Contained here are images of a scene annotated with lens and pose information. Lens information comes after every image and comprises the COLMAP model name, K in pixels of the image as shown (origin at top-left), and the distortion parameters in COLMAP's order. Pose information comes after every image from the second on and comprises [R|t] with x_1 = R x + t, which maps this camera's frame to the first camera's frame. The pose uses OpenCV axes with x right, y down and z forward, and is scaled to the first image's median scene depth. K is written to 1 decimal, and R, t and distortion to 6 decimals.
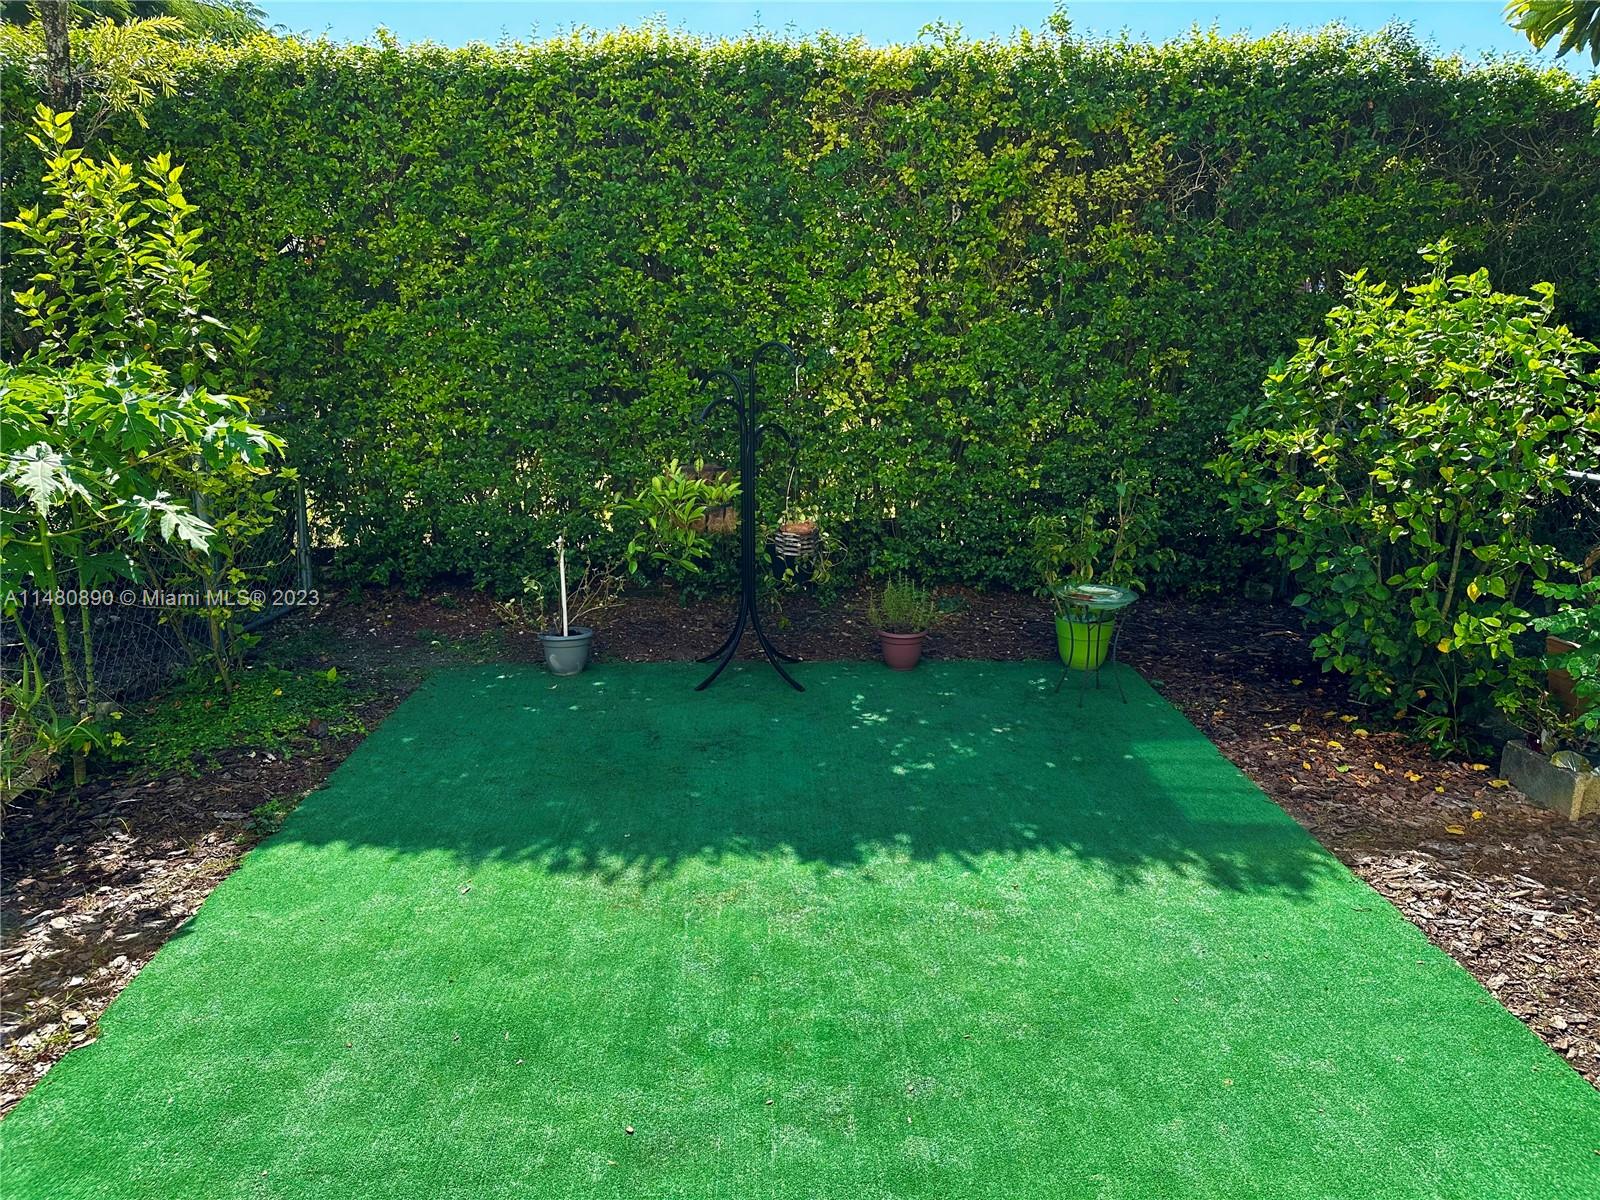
lens RADIAL K [[1114.5, 0, 803.3], [0, 1114.5, 595.7], [0, 0, 1]] dist [0.129656, -0.219360]
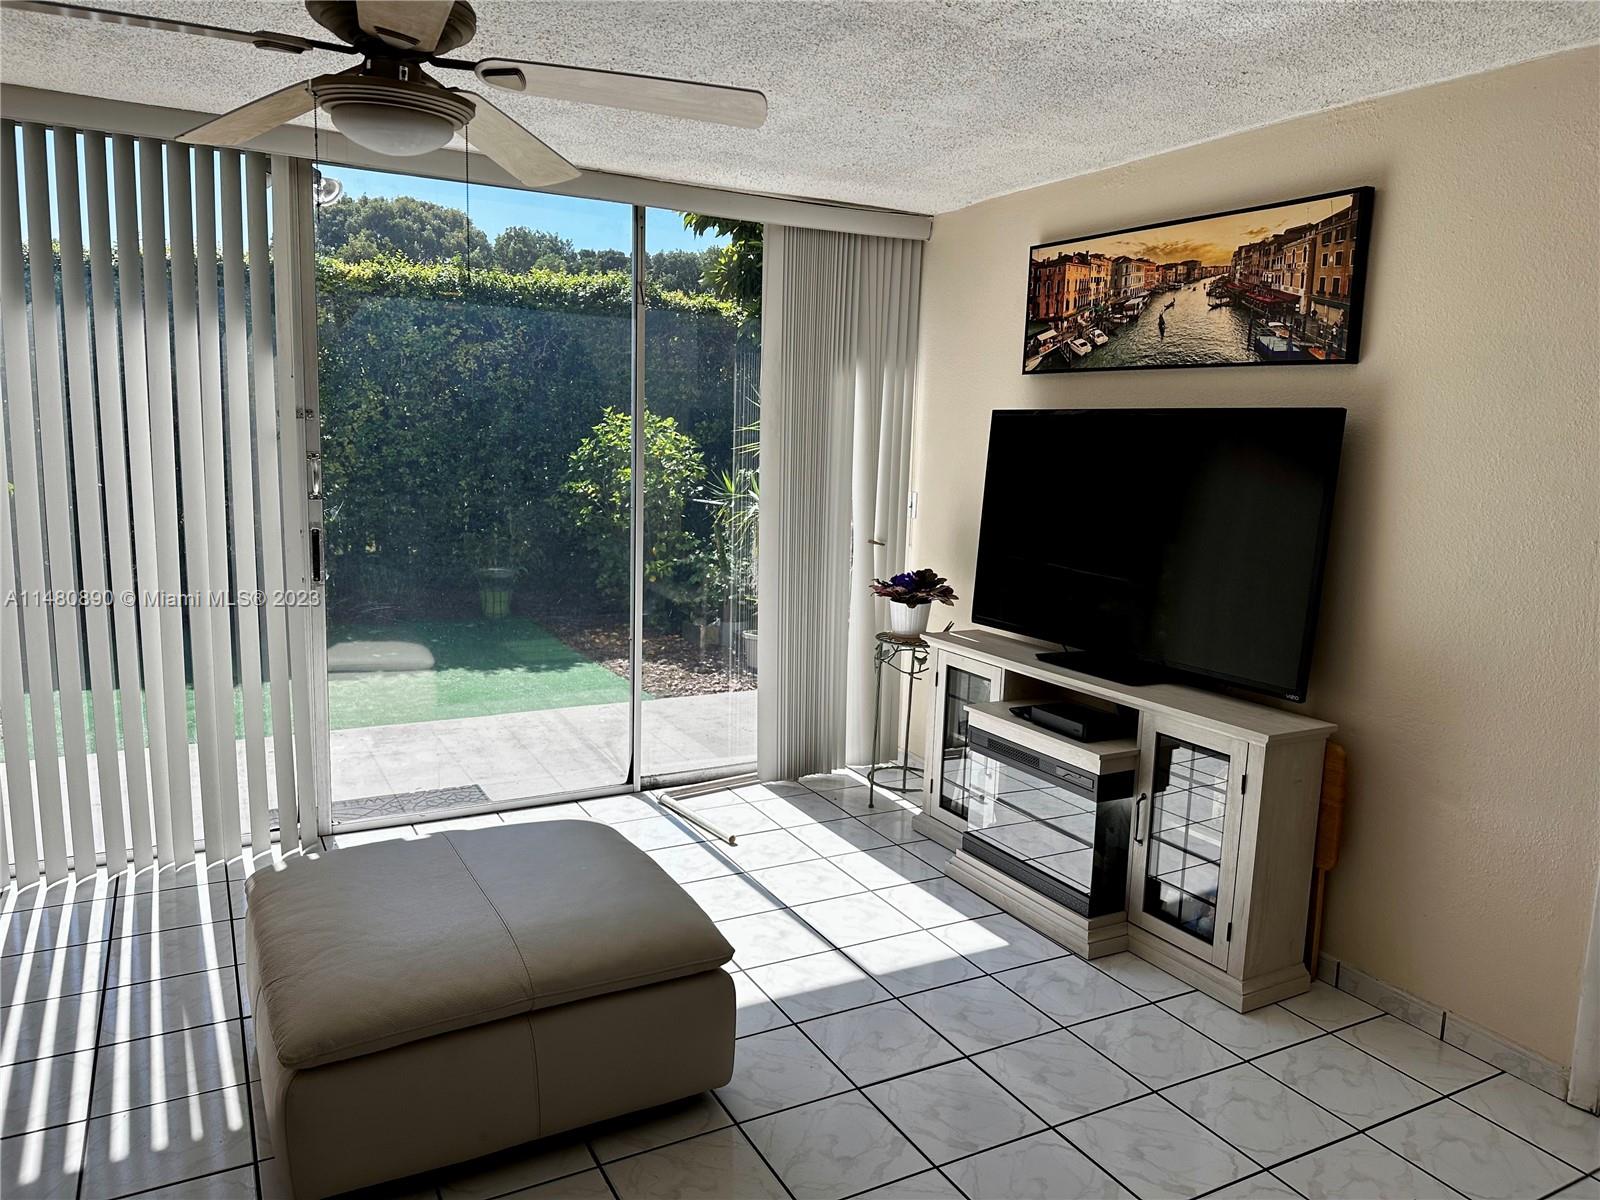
lens RADIAL K [[1114.5, 0, 803.3], [0, 1114.5, 595.7], [0, 0, 1]] dist [0.129656, -0.219360]
pose [[0.897070, -0.043420, 0.439749, -0.090063], [0.078396, 0.995012, -0.061679, 0.167247], [-0.434878, 0.089805, 0.896000, -0.760267]]
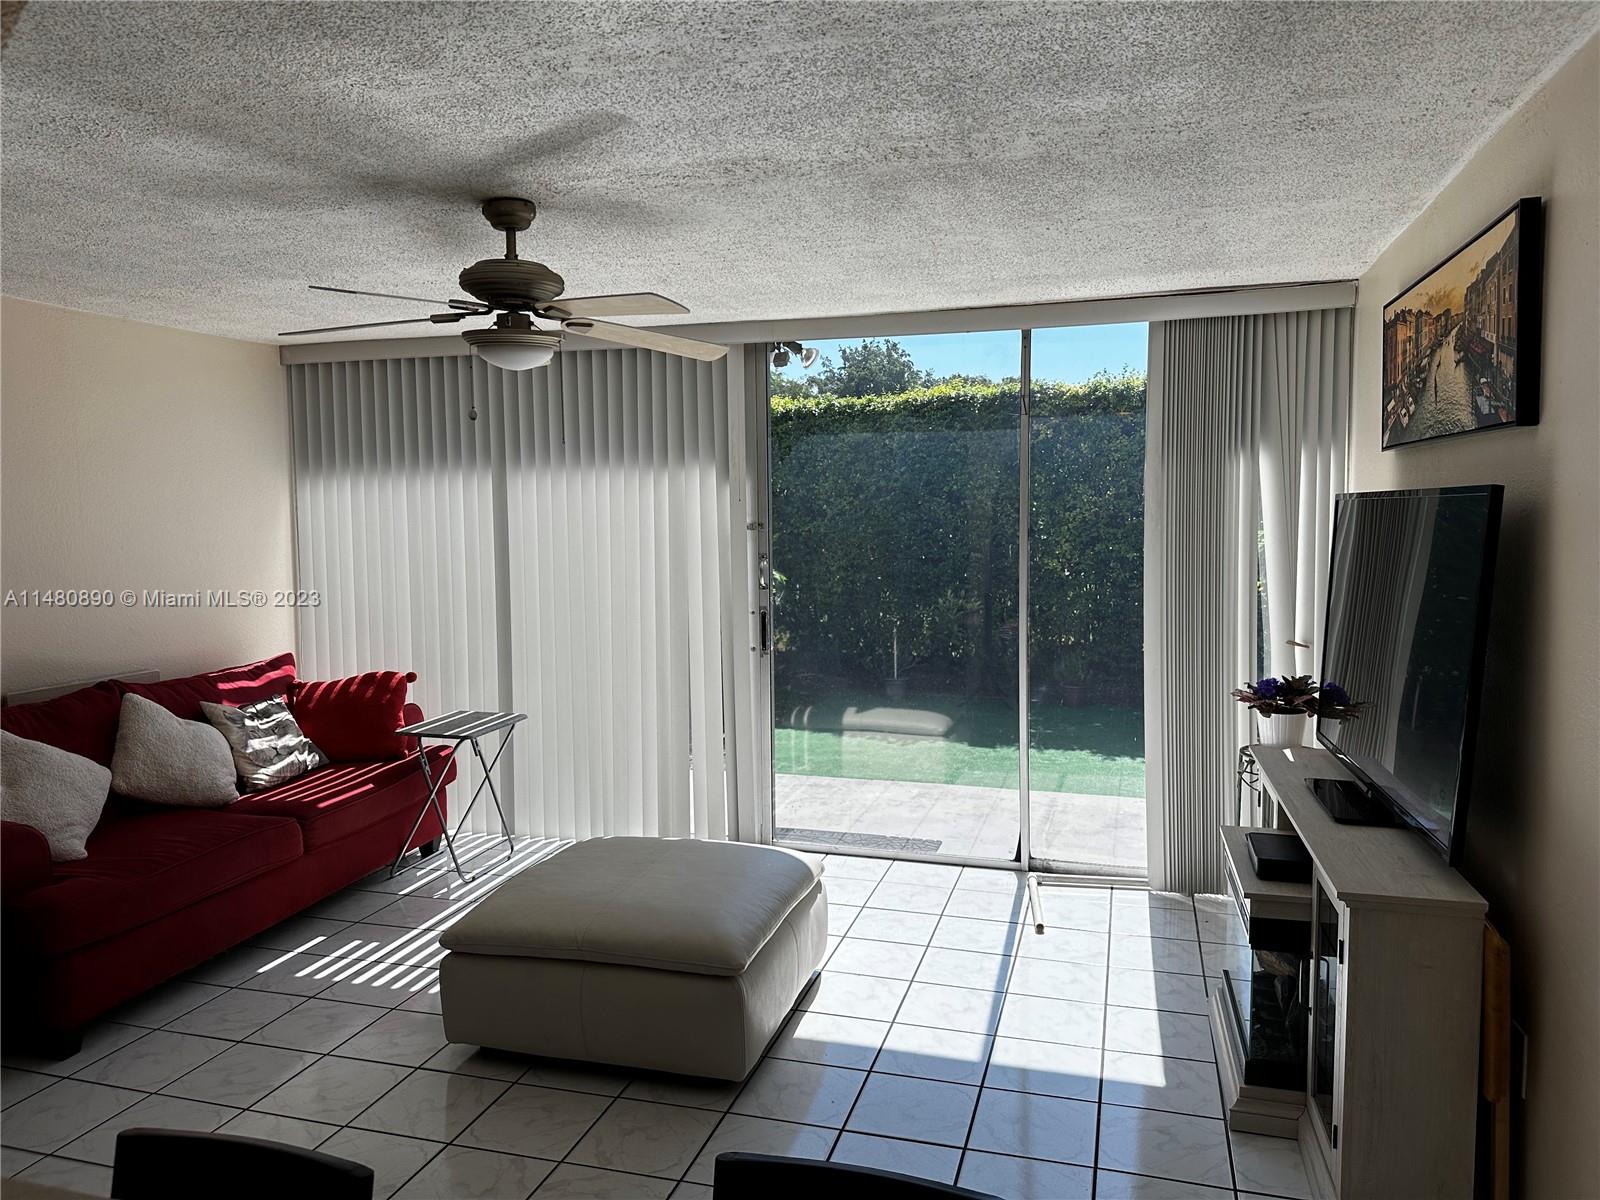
lens RADIAL K [[1114.5, 0, 803.3], [0, 1114.5, 595.7], [0, 0, 1]] dist [0.129656, -0.219360]
pose [[0.945677, 0.008758, -0.324989, 0.252072], [-0.060916, 0.986706, -0.150666, 0.181439], [0.319349, 0.162278, 0.933639, -0.849028]]
